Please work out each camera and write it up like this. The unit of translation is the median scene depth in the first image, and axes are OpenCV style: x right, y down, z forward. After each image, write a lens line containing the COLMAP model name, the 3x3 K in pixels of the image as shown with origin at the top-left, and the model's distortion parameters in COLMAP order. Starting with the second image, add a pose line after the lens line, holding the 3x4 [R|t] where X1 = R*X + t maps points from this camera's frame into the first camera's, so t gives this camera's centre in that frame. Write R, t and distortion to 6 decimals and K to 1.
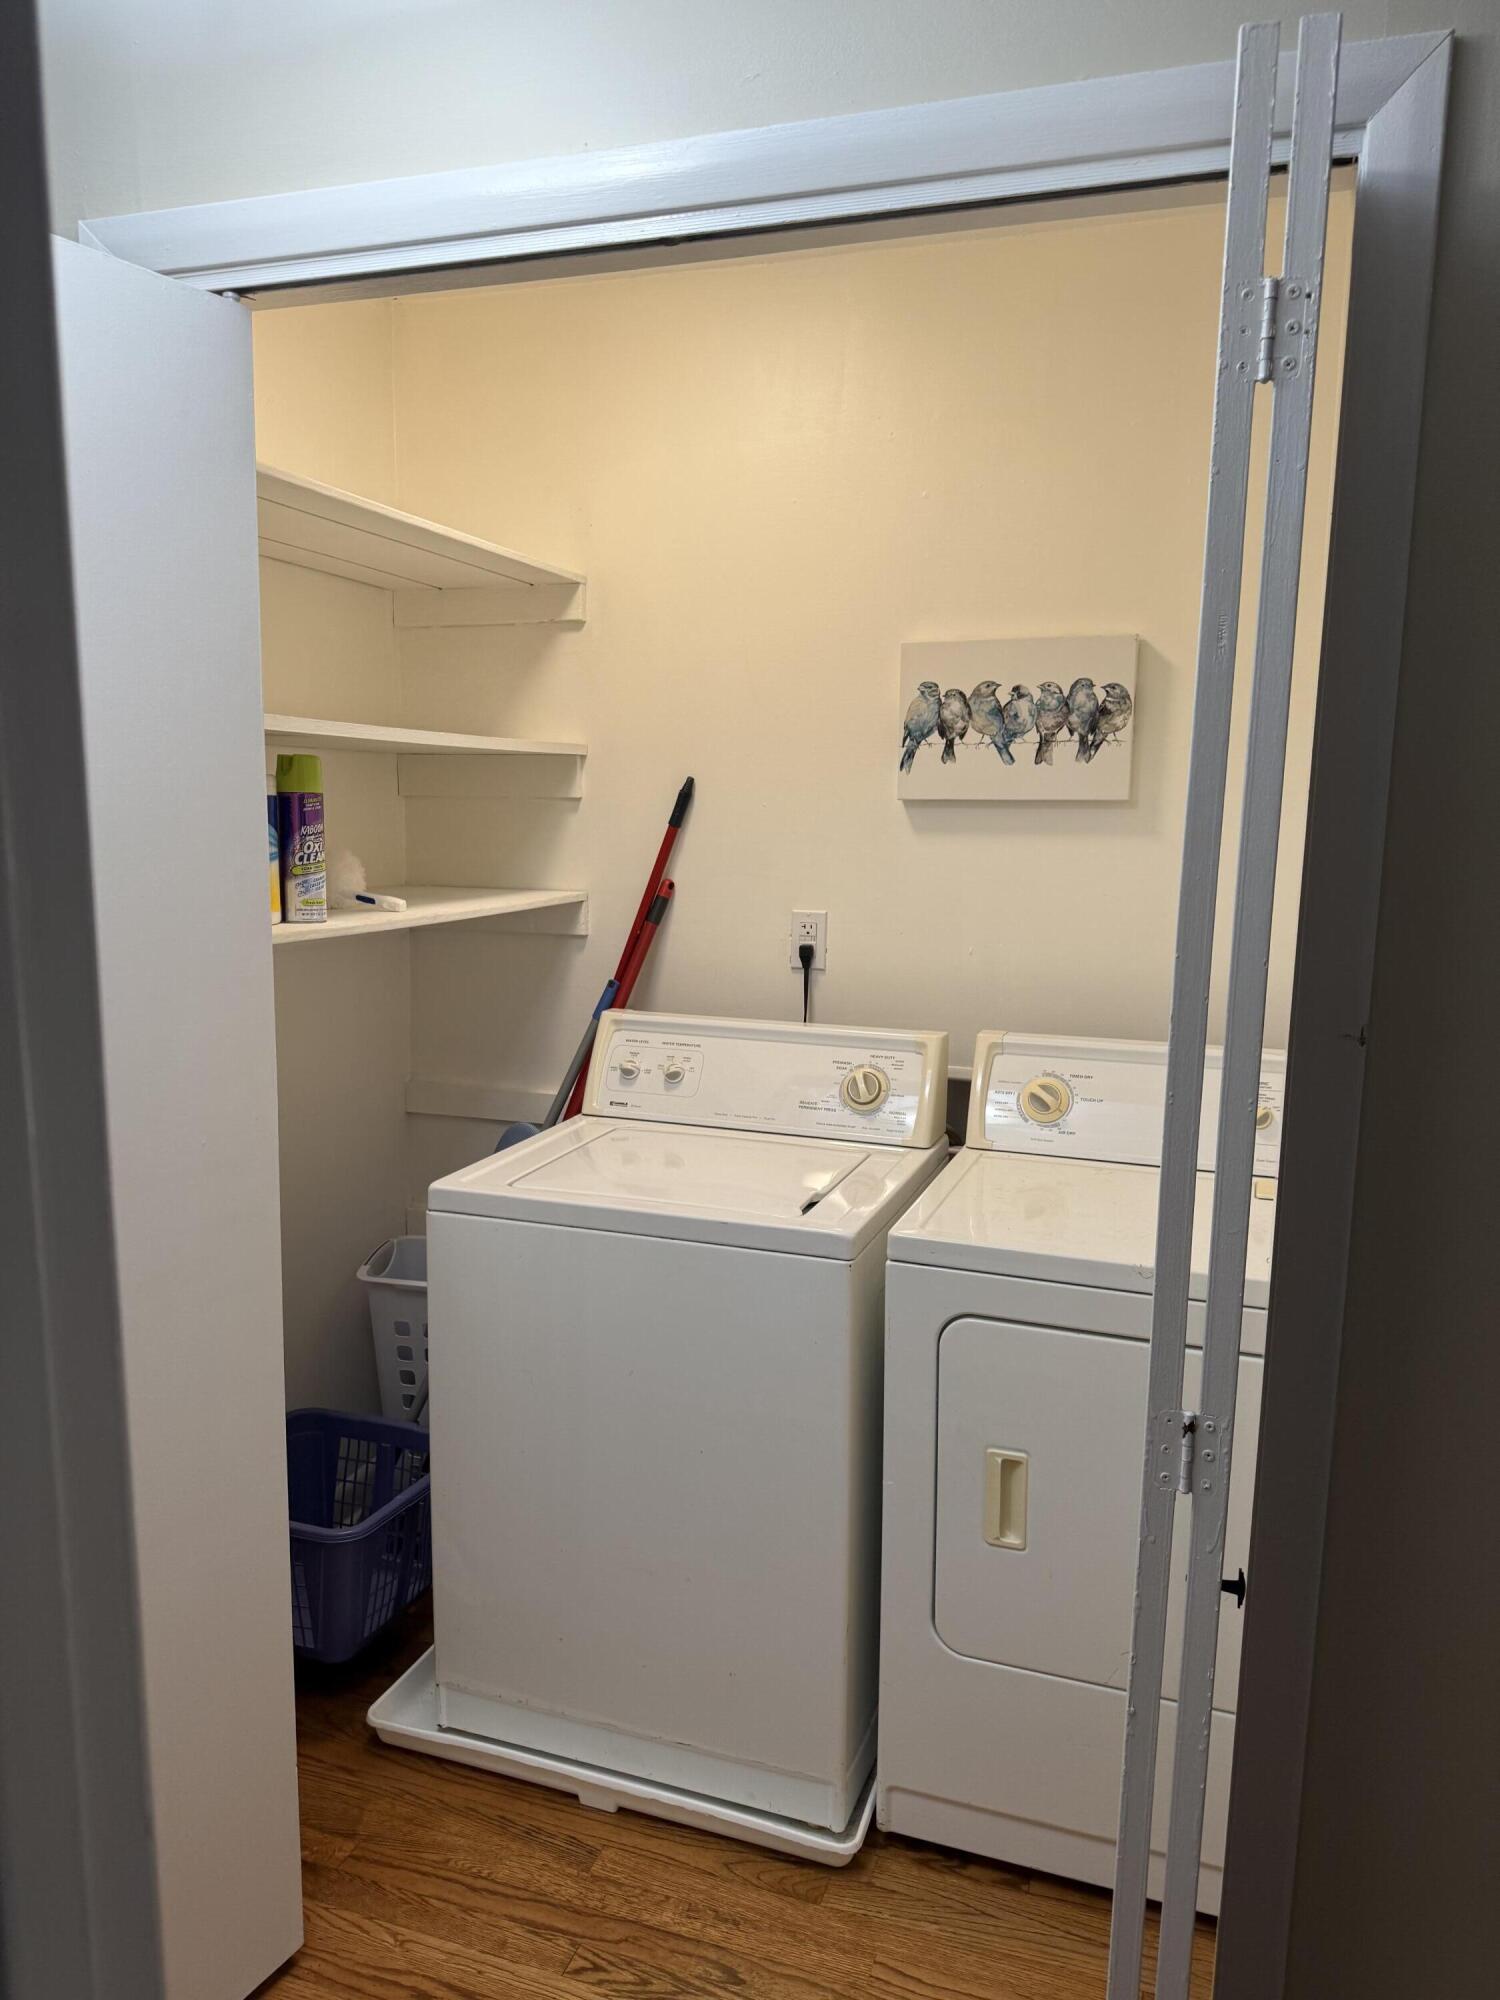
lens RADIAL K [[1393.7, 0, 750.0], [0, 1393.7, 1000.0], [0, 0, 1]] dist [0.119542, -0.161469]
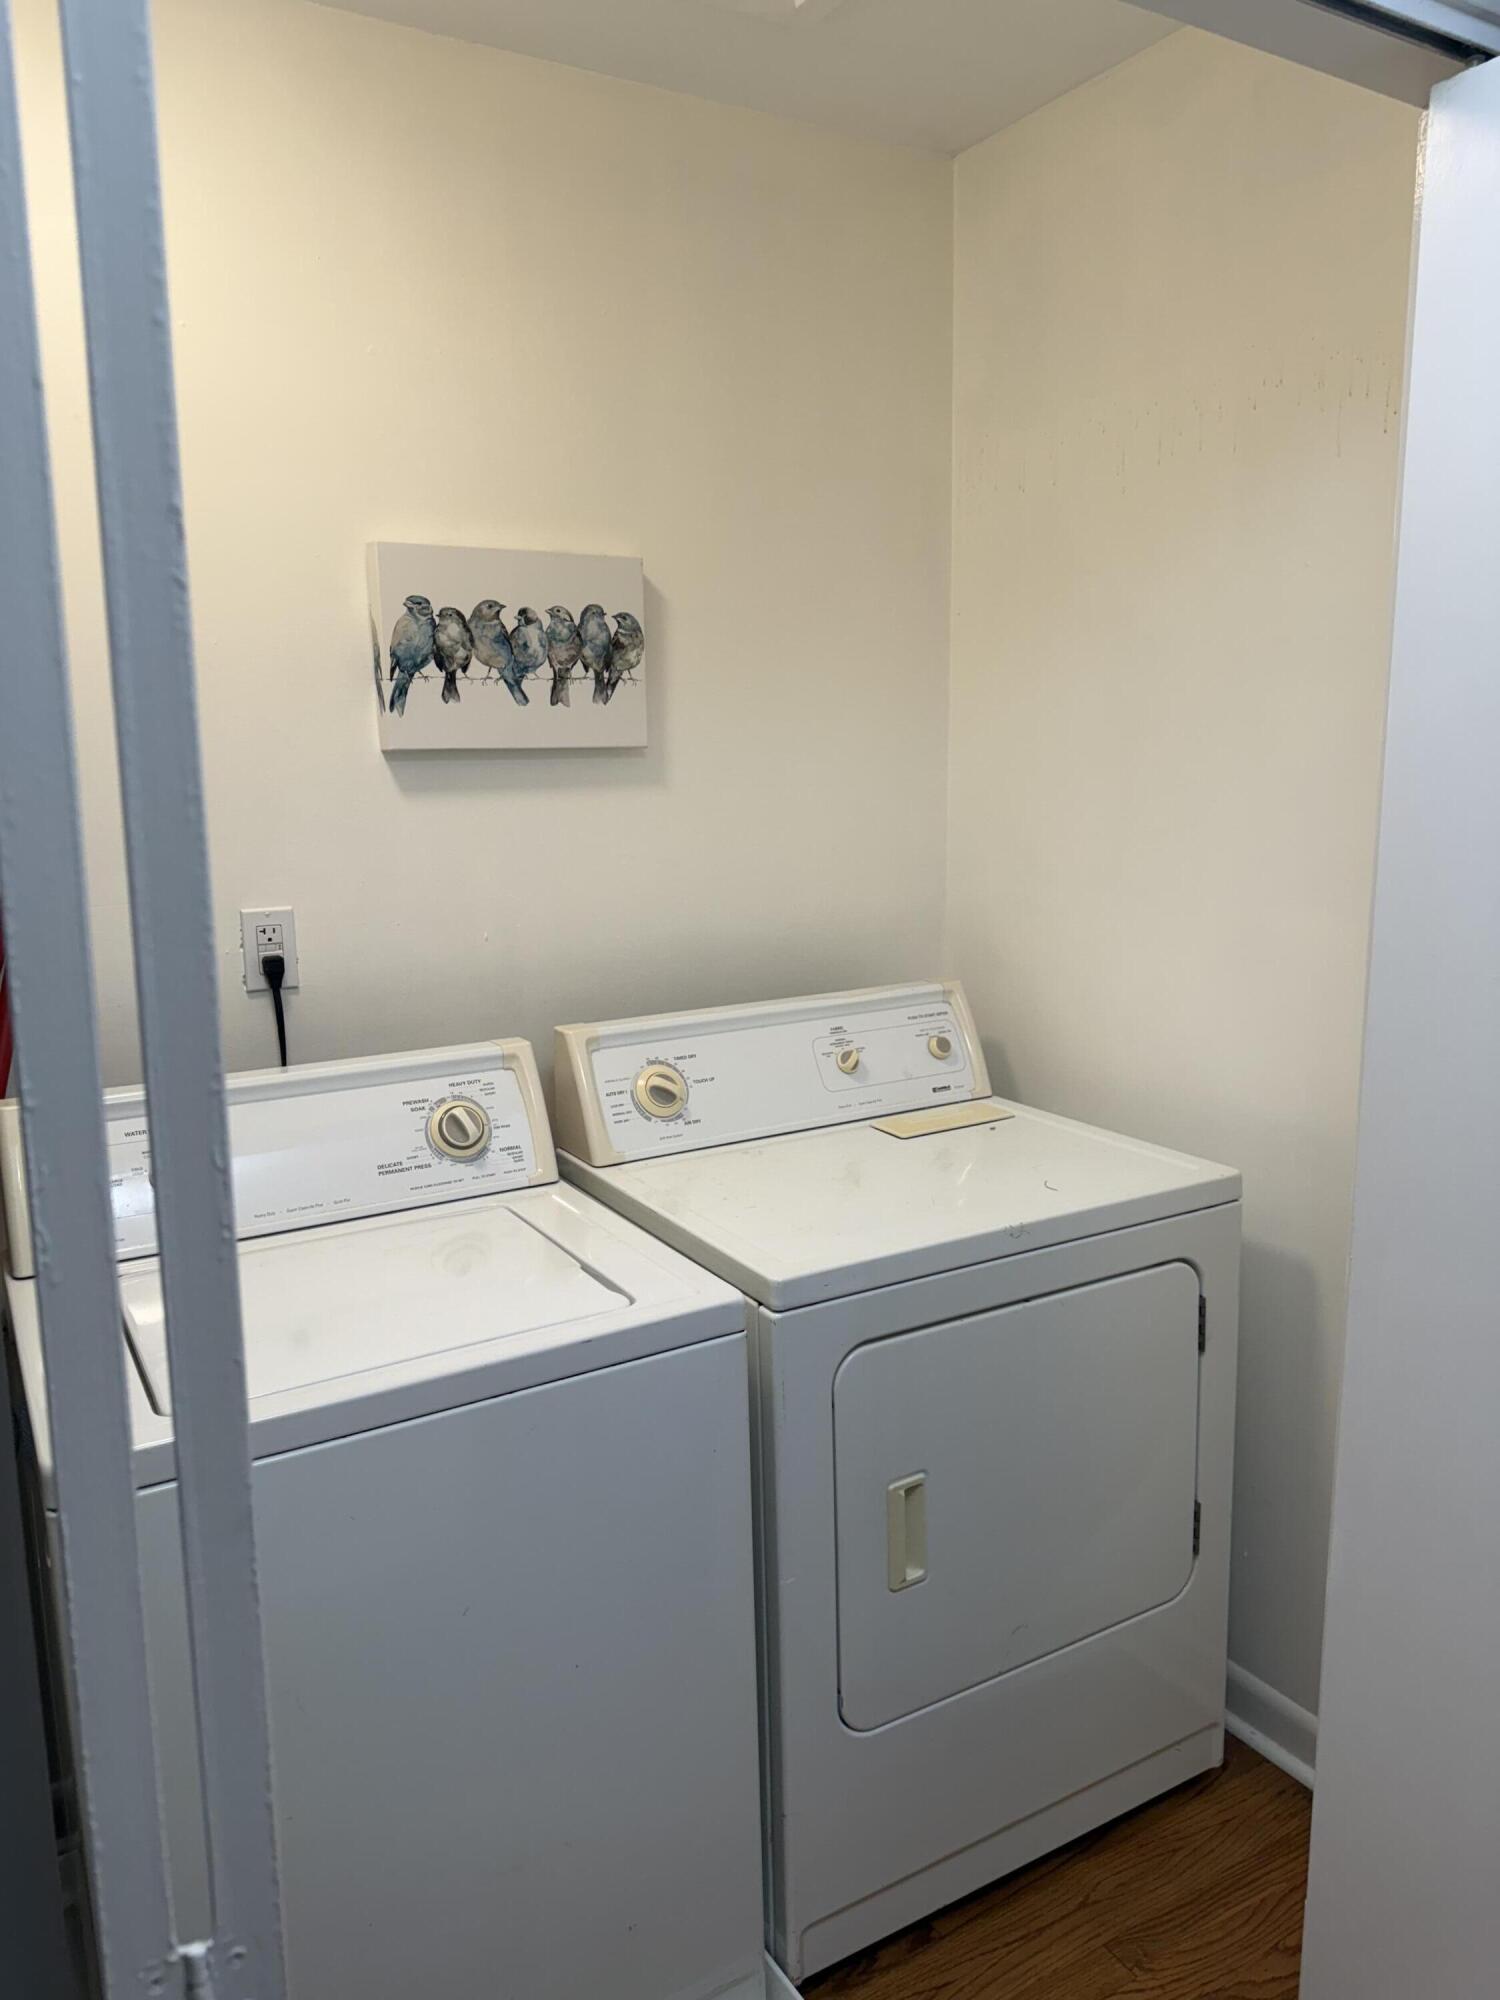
lens RADIAL K [[1393.7, 0, 750.0], [0, 1393.7, 1000.0], [0, 0, 1]] dist [0.119542, -0.161469]
pose [[0.637079, -0.153020, 0.755457, -0.383054], [0.139163, 0.986825, 0.082527, -0.046593], [-0.758132, 0.052555, 0.649980, 0.373796]]
